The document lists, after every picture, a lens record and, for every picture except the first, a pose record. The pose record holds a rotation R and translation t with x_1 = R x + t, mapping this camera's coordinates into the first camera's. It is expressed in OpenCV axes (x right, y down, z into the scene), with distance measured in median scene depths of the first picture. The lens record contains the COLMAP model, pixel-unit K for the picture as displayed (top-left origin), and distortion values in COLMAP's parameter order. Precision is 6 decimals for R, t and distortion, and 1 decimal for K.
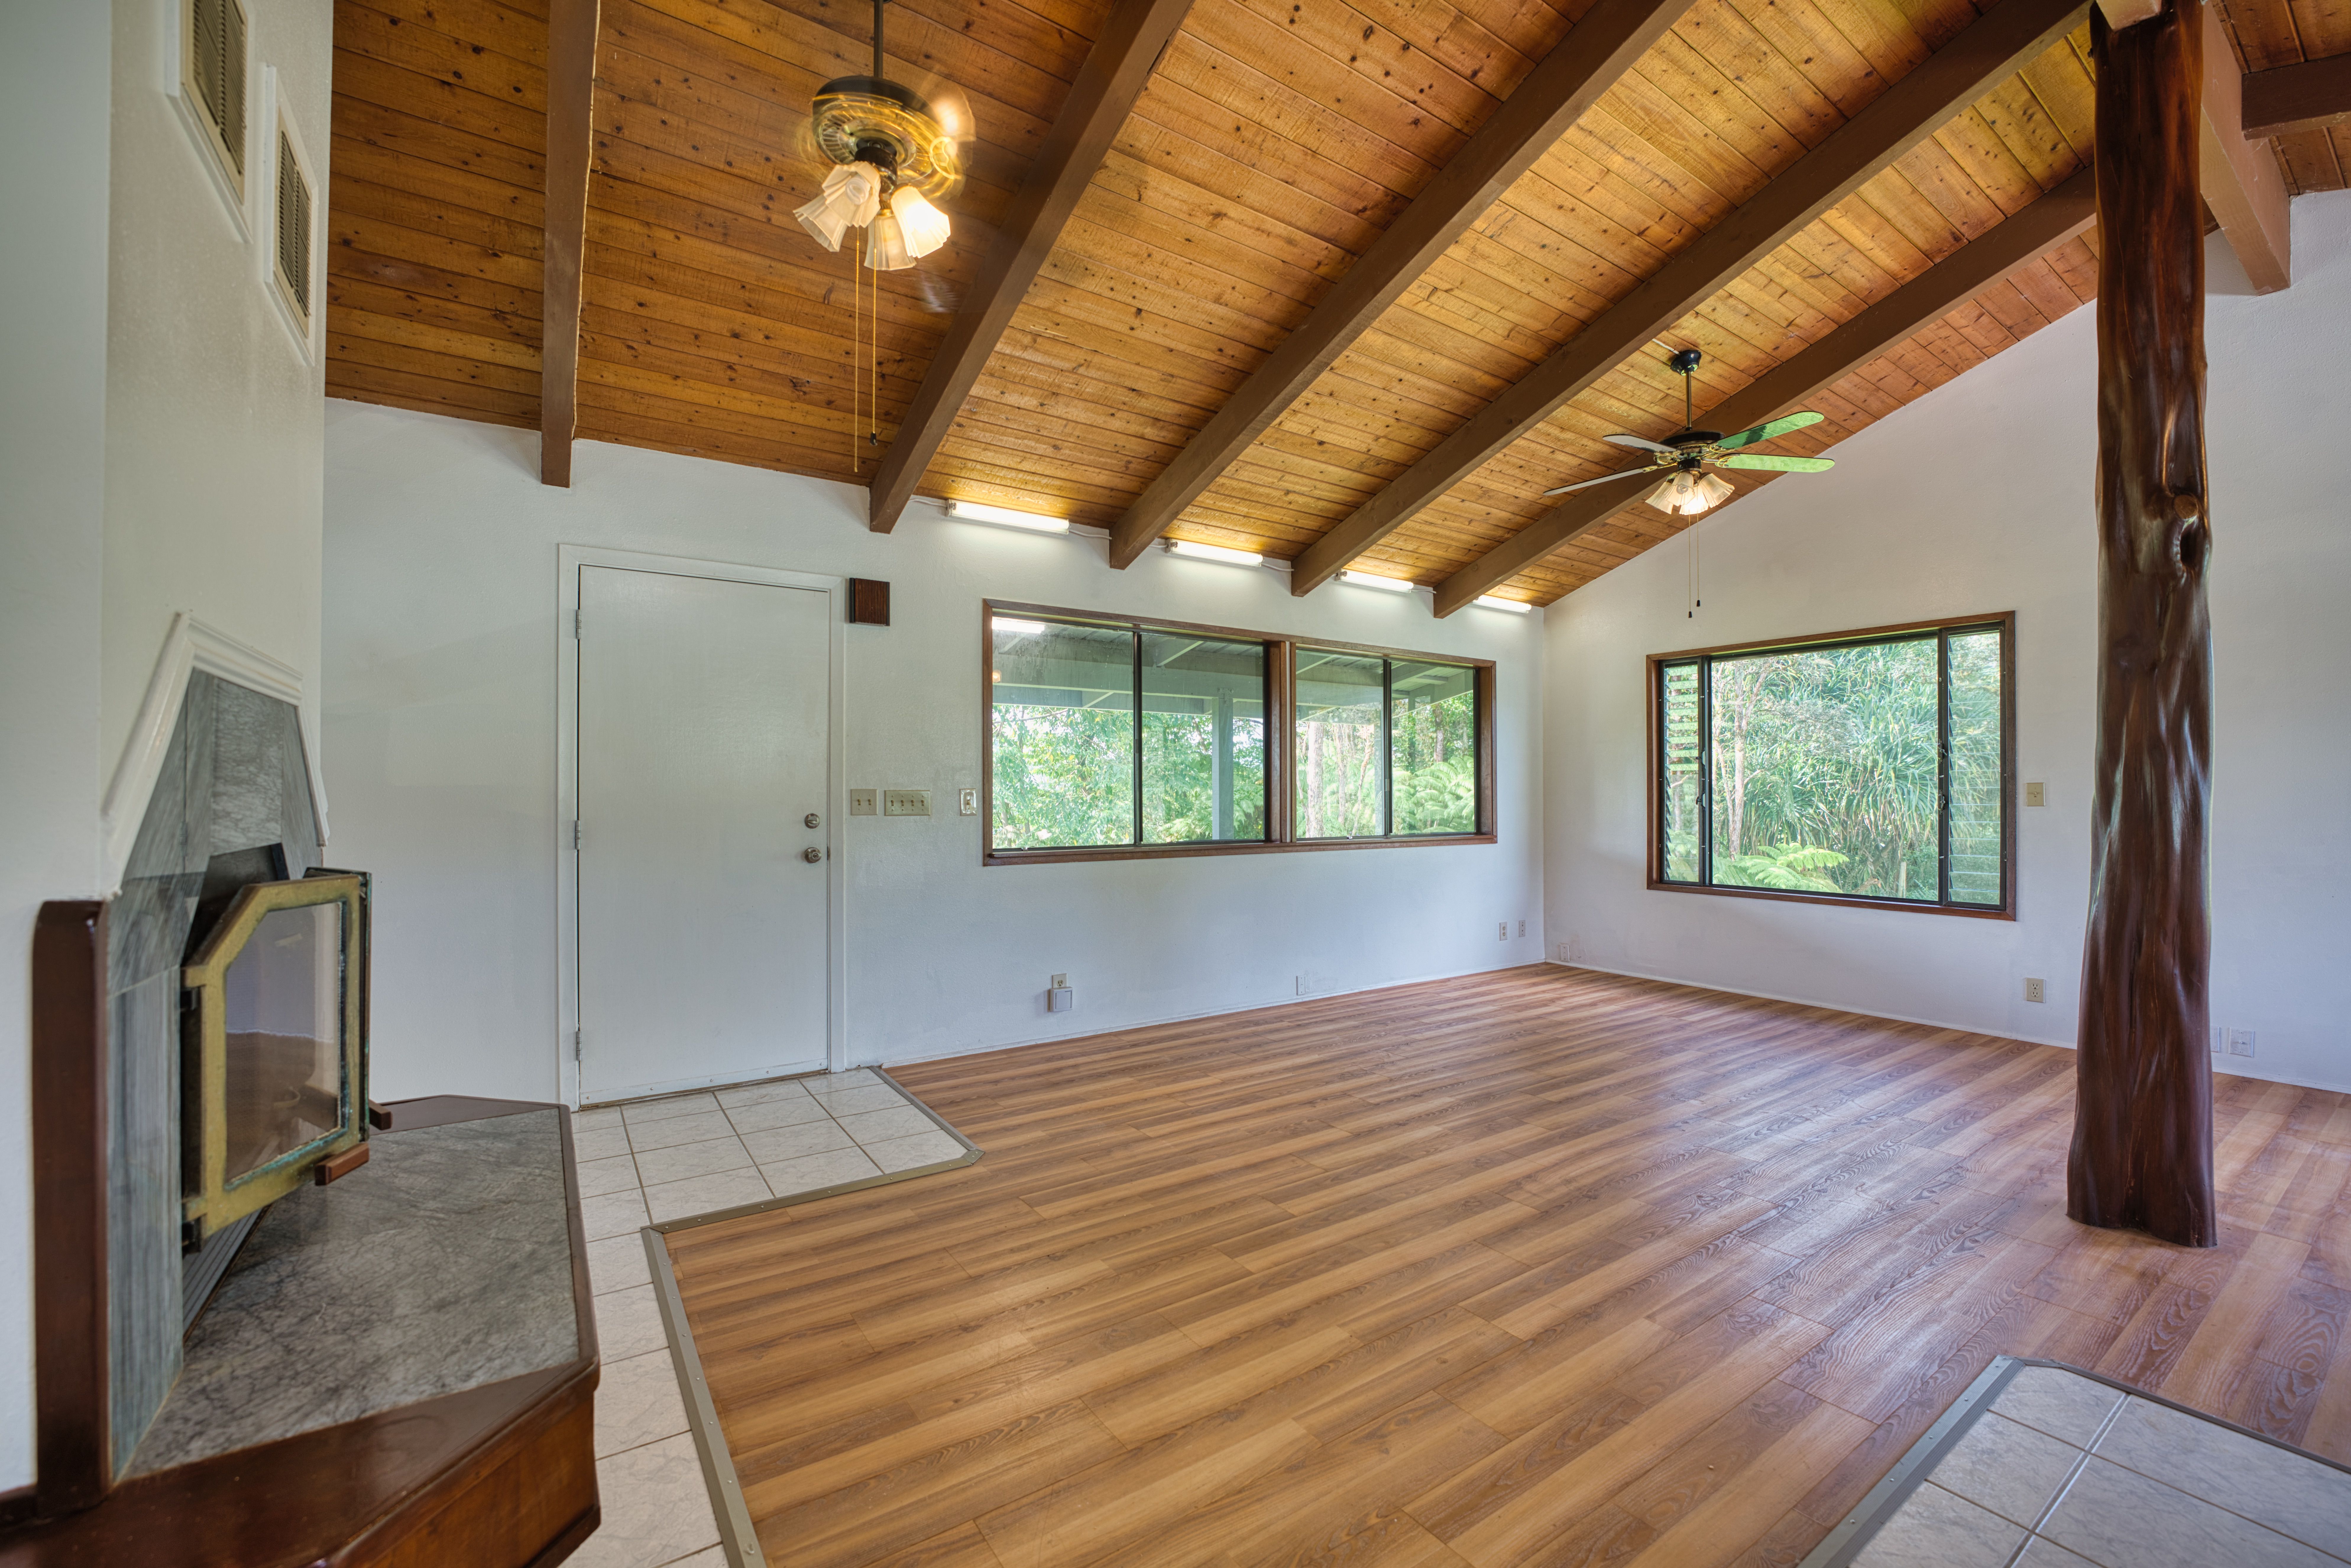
lens RADIAL K [[954.1, 0, 1170.7], [0, 954.1, 797.6], [0, 0, 1]] dist [-0.029589, 0.003747]
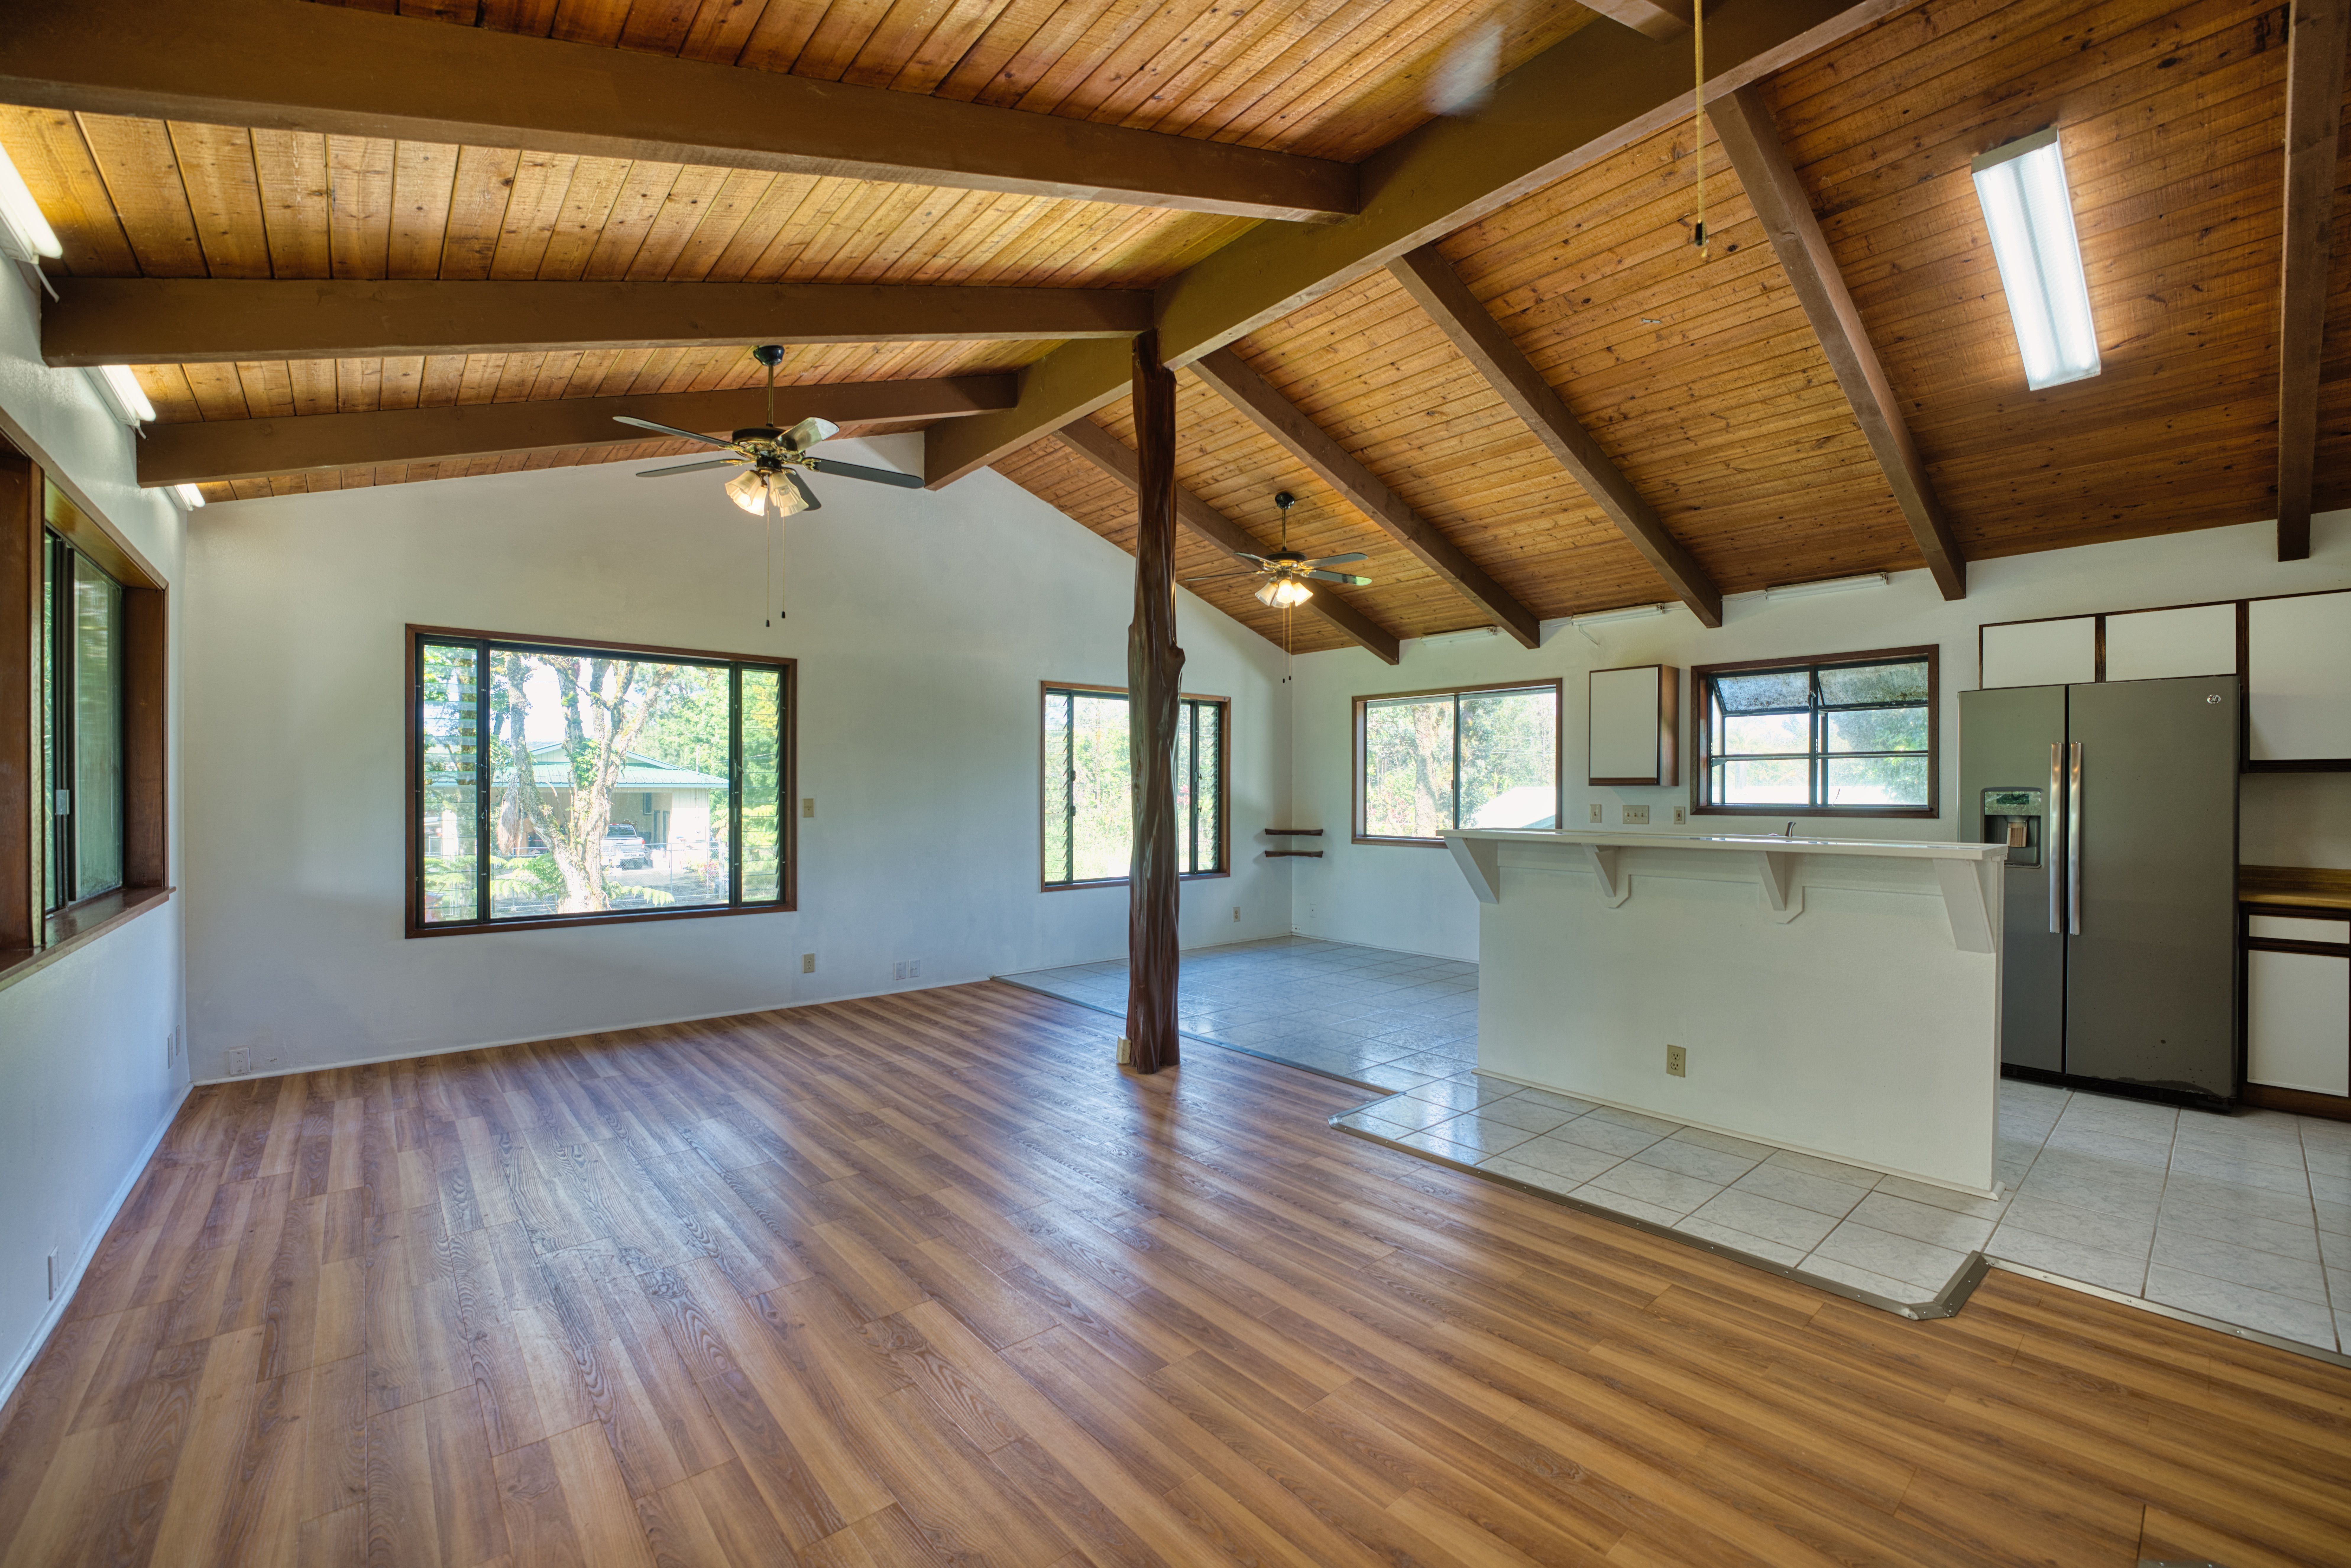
lens RADIAL K [[954.1, 0, 1167.6], [0, 954.1, 801.3], [0, 0, 1]] dist [-0.029589, 0.003747]
pose [[-0.119095, -0.009270, 0.992840, -0.455104], [-0.000746, 0.999957, 0.009247, -0.028339], [-0.992883, 0.000361, -0.119097, 0.757271]]
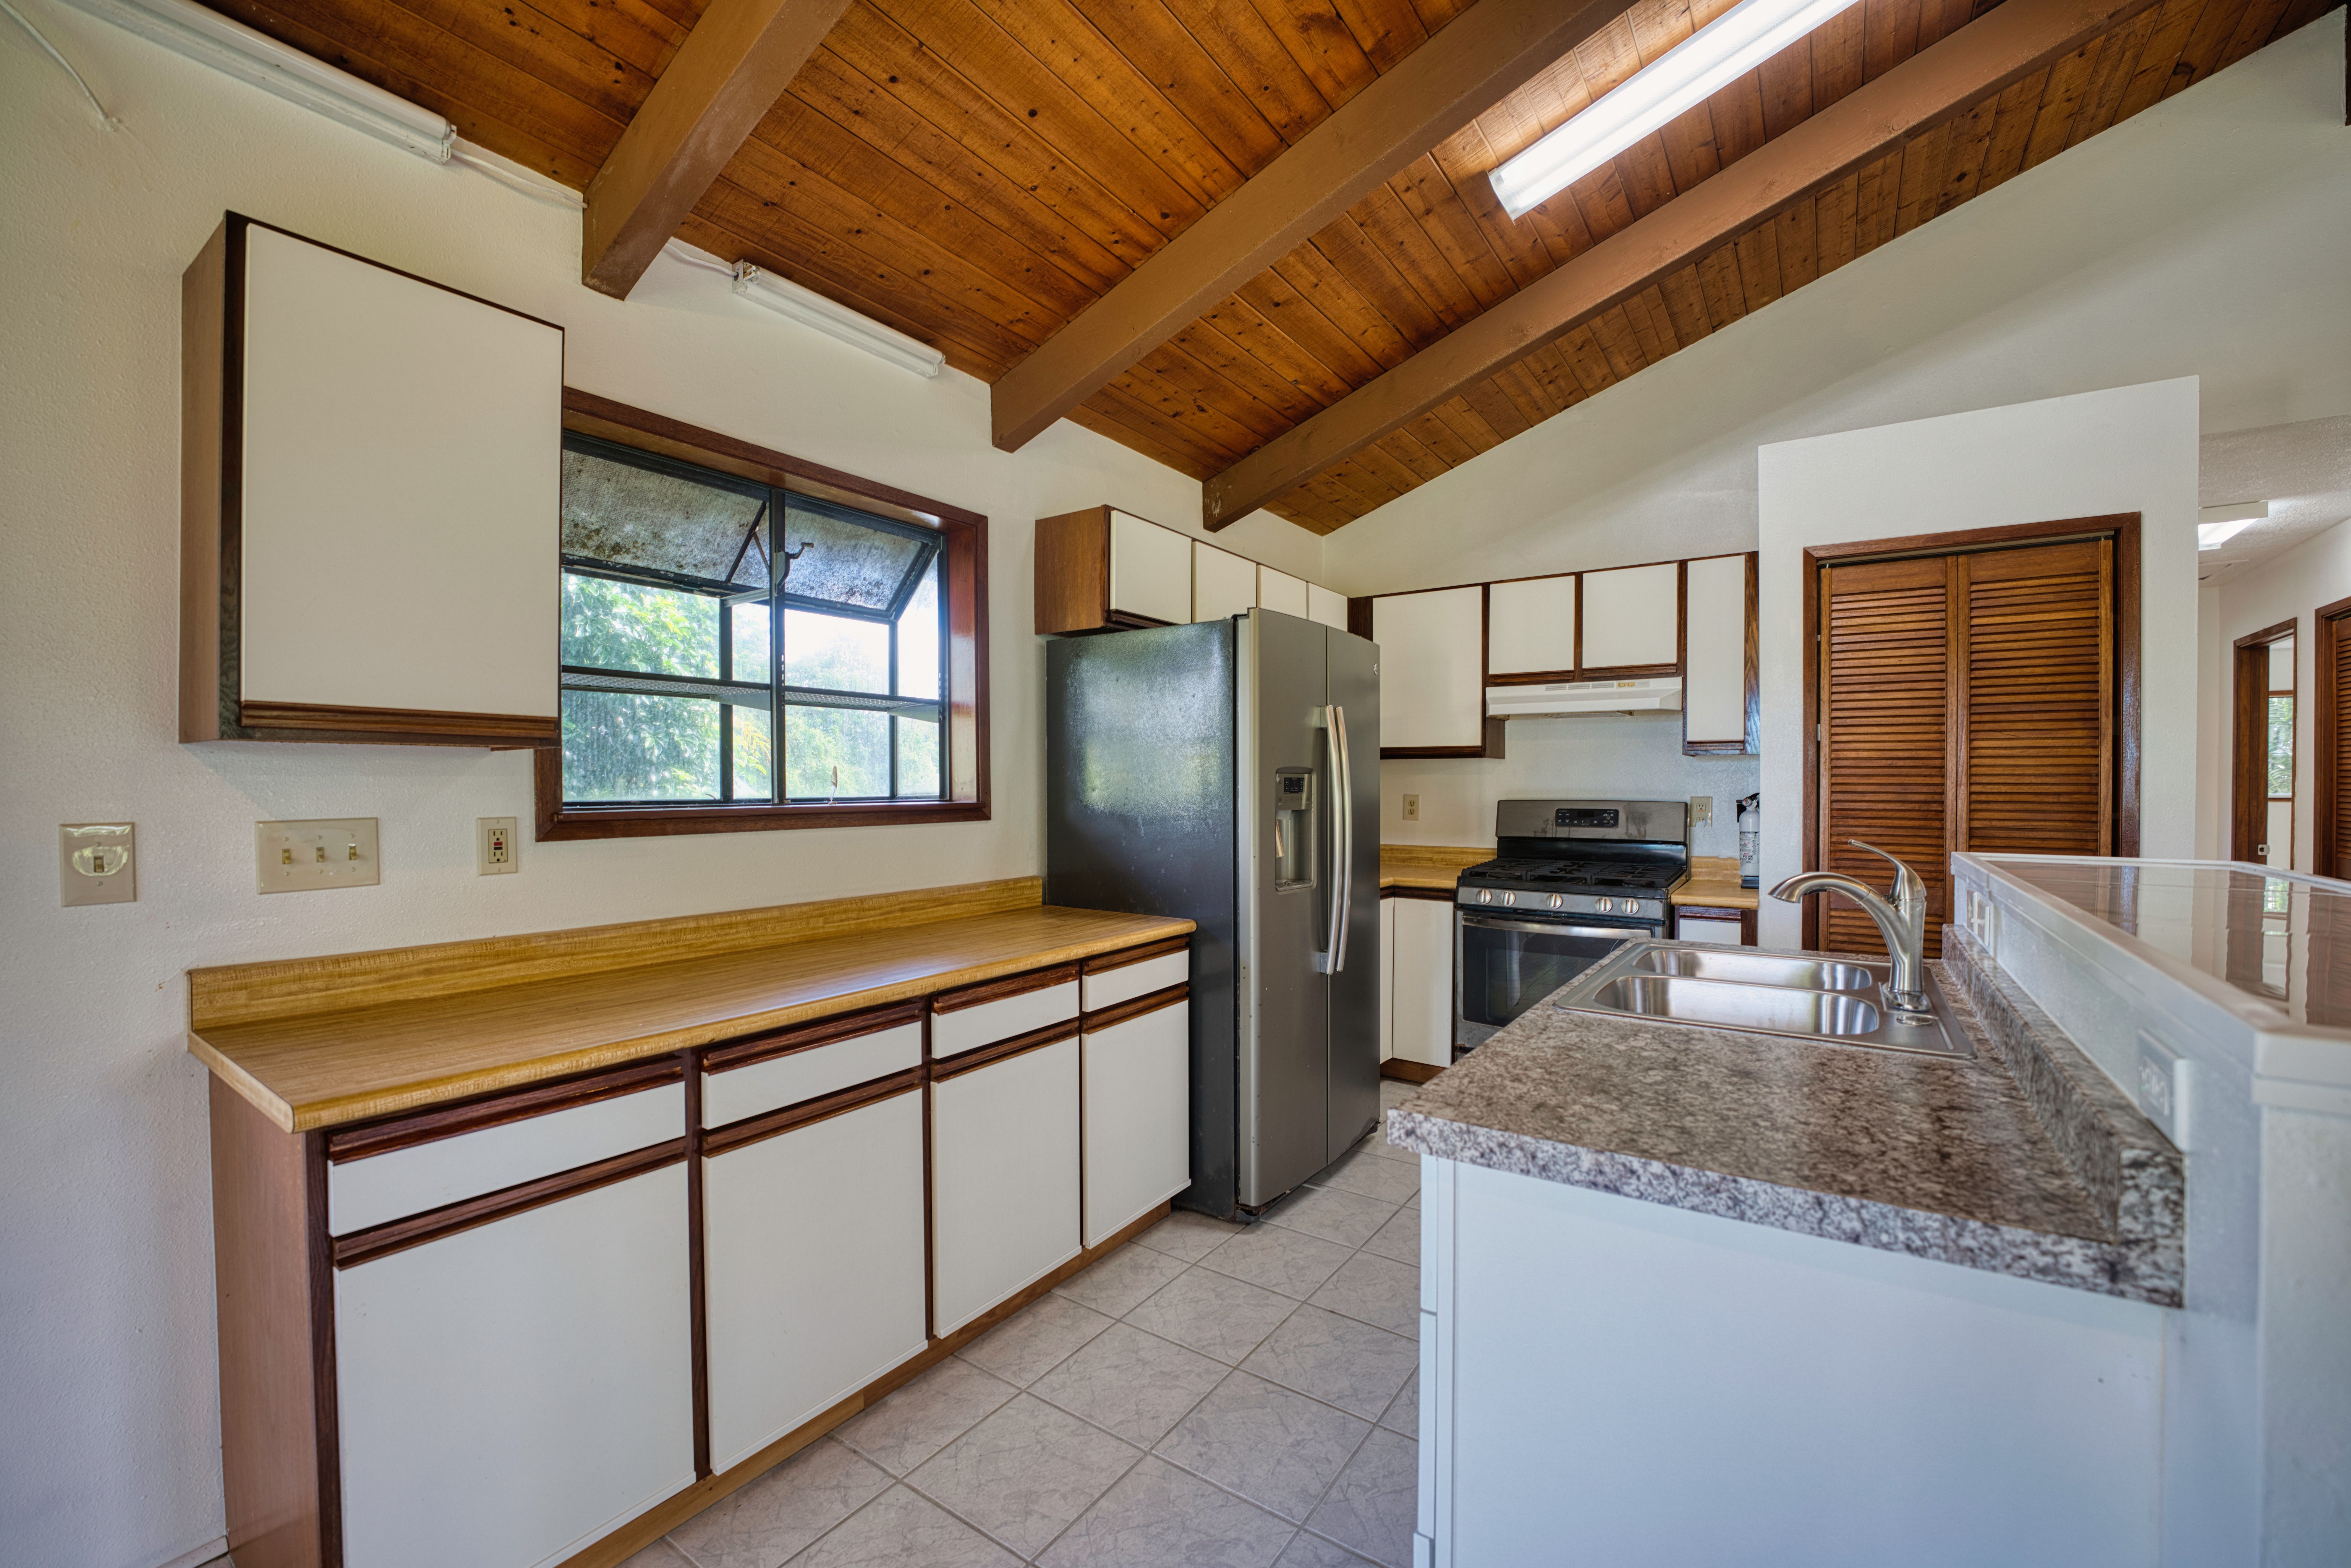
lens RADIAL K [[954.1, 0, 1175.0], [0, 954.1, 792.3], [0, 0, 1]] dist [-0.029589, 0.003747]
pose [[-0.932325, 0.002934, -0.361609, 0.815717], [-0.001259, 0.999935, 0.011358, -0.024606], [0.361619, 0.011044, -0.932260, 0.314618]]
